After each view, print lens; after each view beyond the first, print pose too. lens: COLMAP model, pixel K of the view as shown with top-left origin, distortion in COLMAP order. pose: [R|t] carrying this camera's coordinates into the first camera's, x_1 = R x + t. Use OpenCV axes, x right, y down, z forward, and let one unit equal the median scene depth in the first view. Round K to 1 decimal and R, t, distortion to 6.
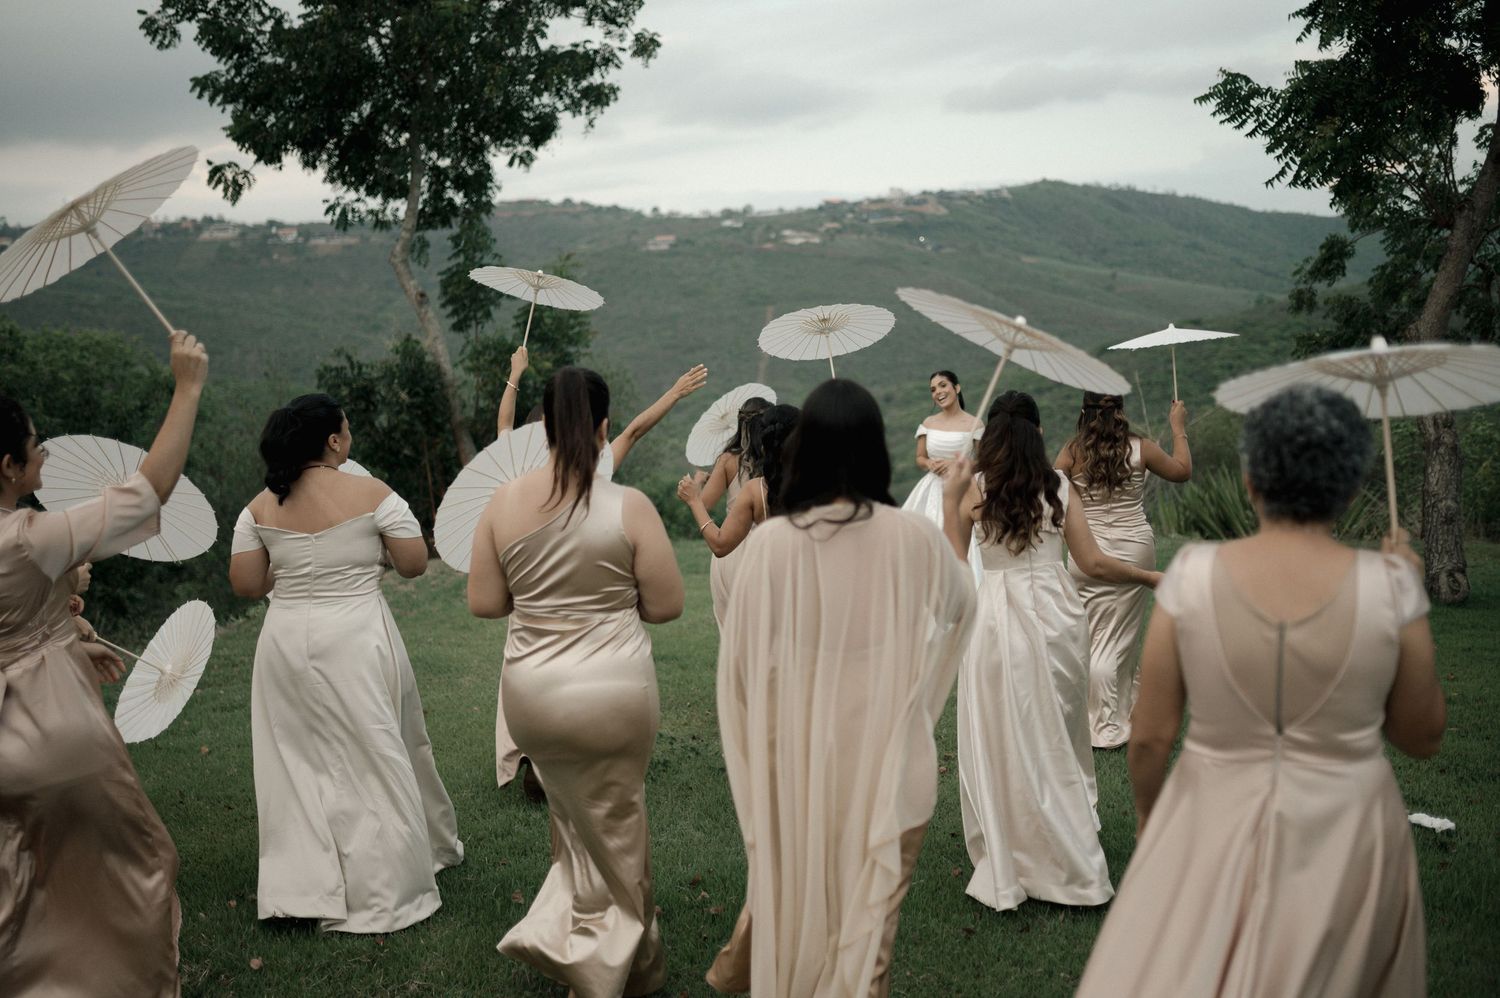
lens RADIAL K [[1420.4, 0, 750.0], [0, 1420.4, 499.0], [0, 0, 1]] dist [-0.053195, 0.025846]
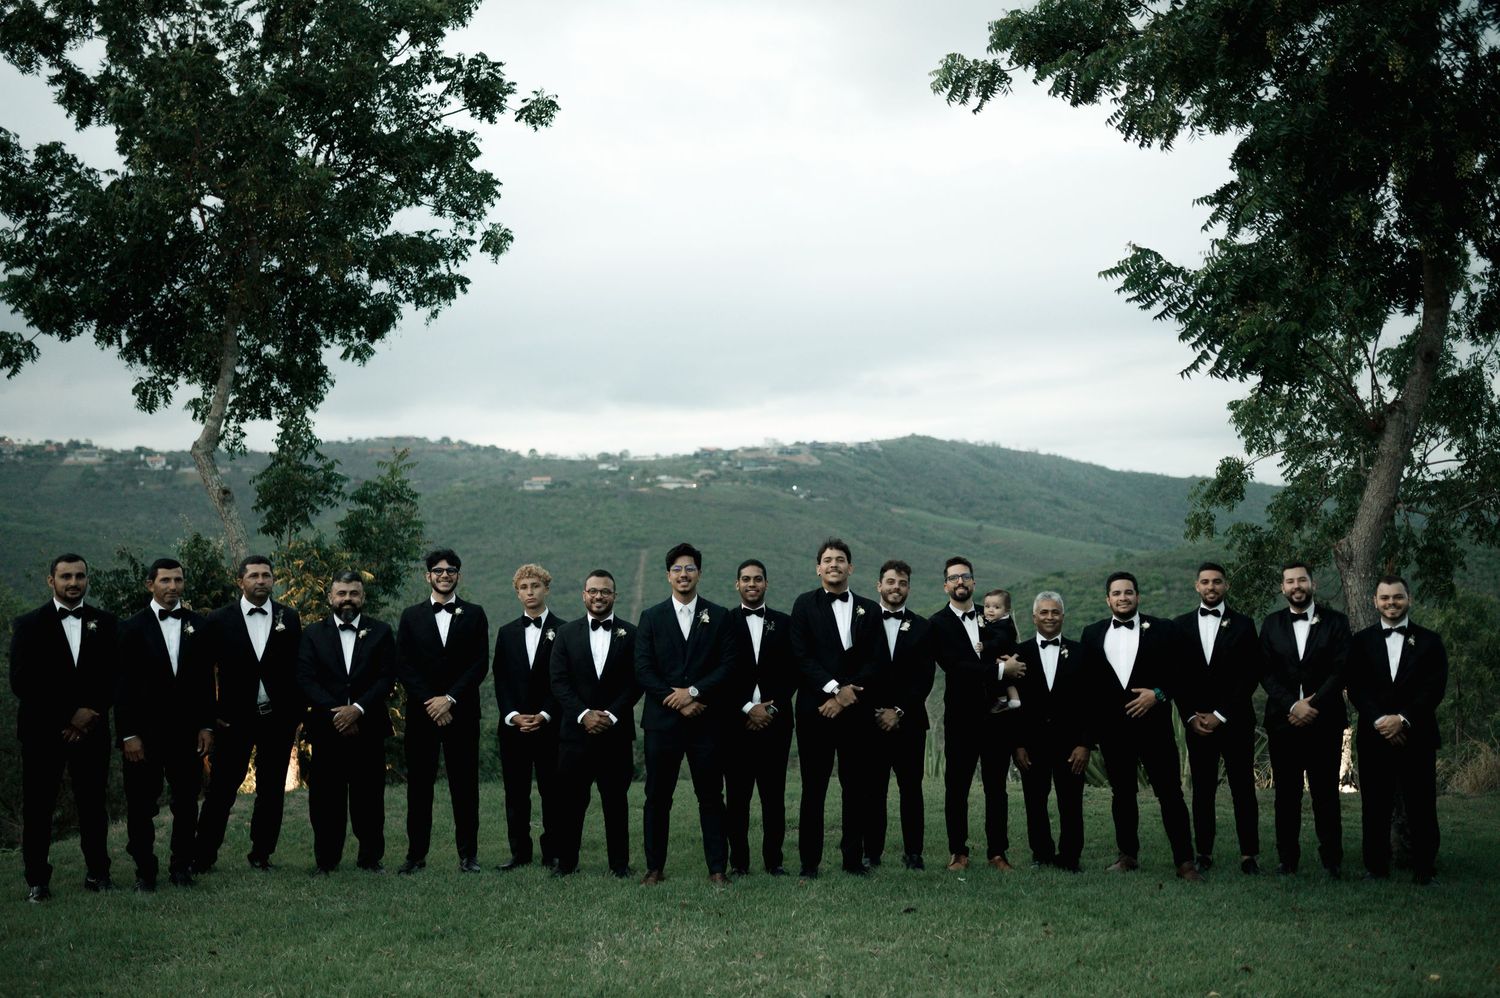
lens RADIAL K [[1420.4, 0, 750.0], [0, 1420.4, 499.0], [0, 0, 1]] dist [-0.053195, 0.025846]
pose [[0.995730, 0.029931, 0.087328, 0.014236], [-0.014619, 0.985168, -0.170970, 0.004429], [-0.091150, 0.168963, 0.981399, 0.101049]]
